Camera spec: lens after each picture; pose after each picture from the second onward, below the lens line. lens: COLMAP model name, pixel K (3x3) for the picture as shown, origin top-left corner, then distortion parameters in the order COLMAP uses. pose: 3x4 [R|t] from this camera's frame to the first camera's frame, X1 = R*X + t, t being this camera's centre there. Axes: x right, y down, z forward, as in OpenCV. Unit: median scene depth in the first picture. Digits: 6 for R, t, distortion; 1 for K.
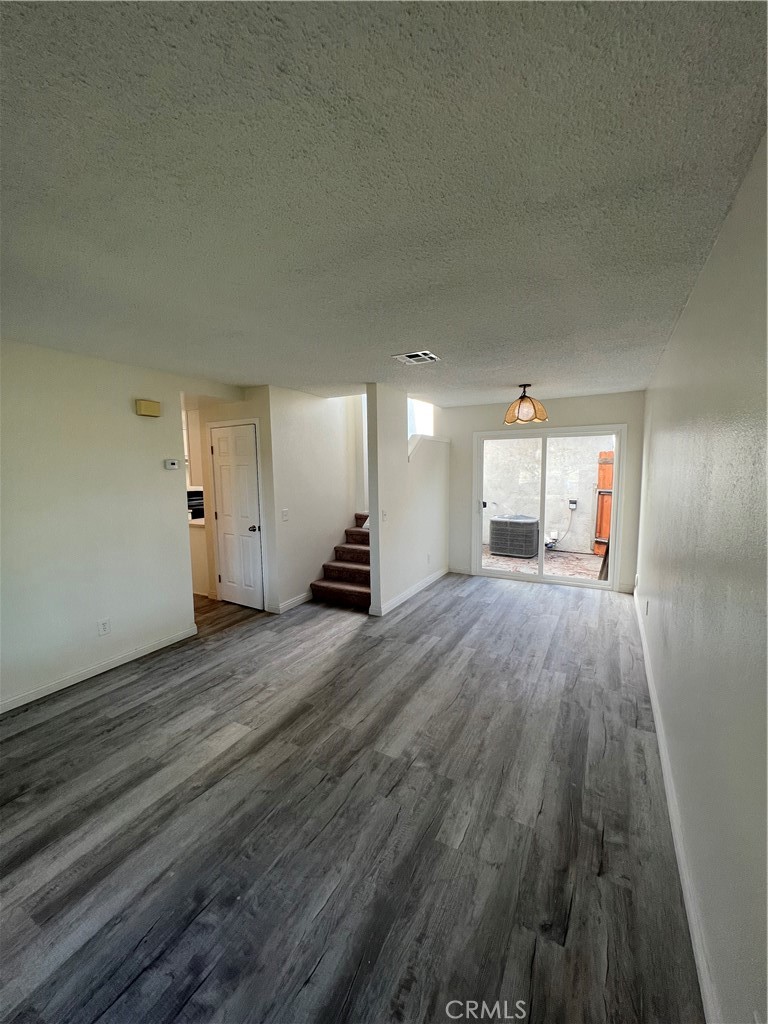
lens RADIAL K [[409.3, 0, 381.7], [0, 409.3, 517.2], [0, 0, 1]] dist [0.003155, 0.000473]
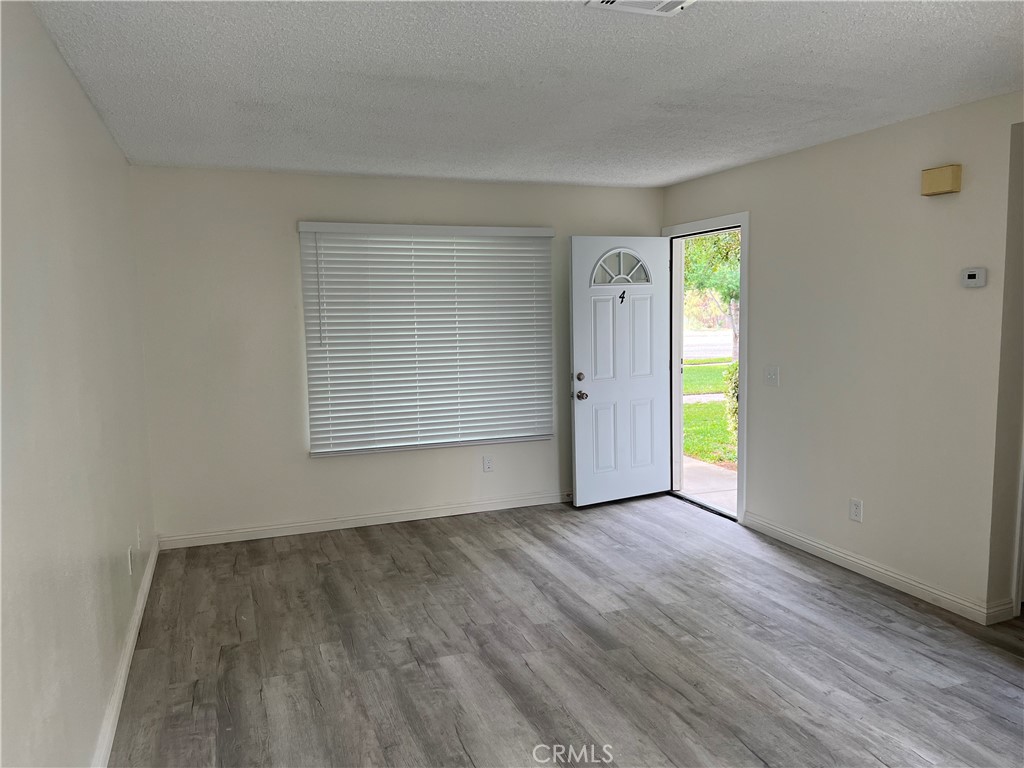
lens RADIAL K [[769.3, 0, 507.9], [0, 769.3, 382.1], [0, 0, 1]] dist [0.045876, -0.035626]
pose [[-0.648686, 0.101118, -0.754308, 0.817980], [-0.067866, 0.979500, 0.189670, -0.189560], [0.758024, 0.174228, -0.628525, 1.548534]]
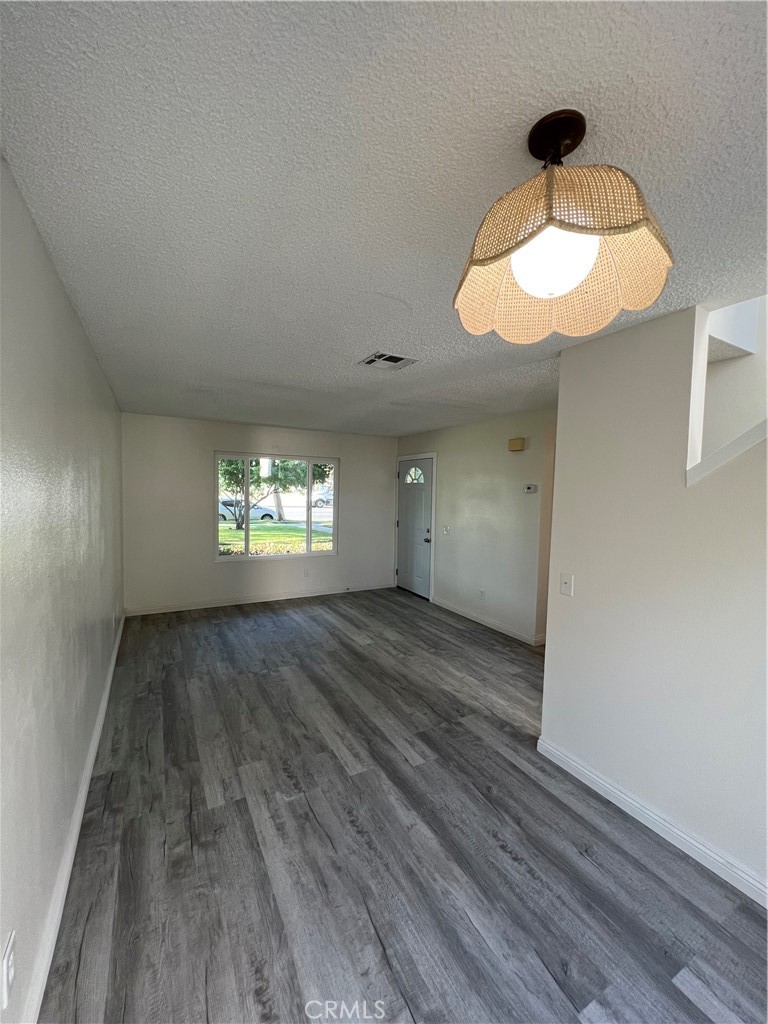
lens RADIAL K [[412.0, 0, 379.9], [0, 412.0, 510.1], [0, 0, 1]] dist [-0.000404, 0.000141]
pose [[-0.533019, 0.045095, -0.844901, 0.915745], [-0.117033, 0.985051, 0.126407, -0.215159], [0.837970, 0.166258, -0.519773, 1.632582]]
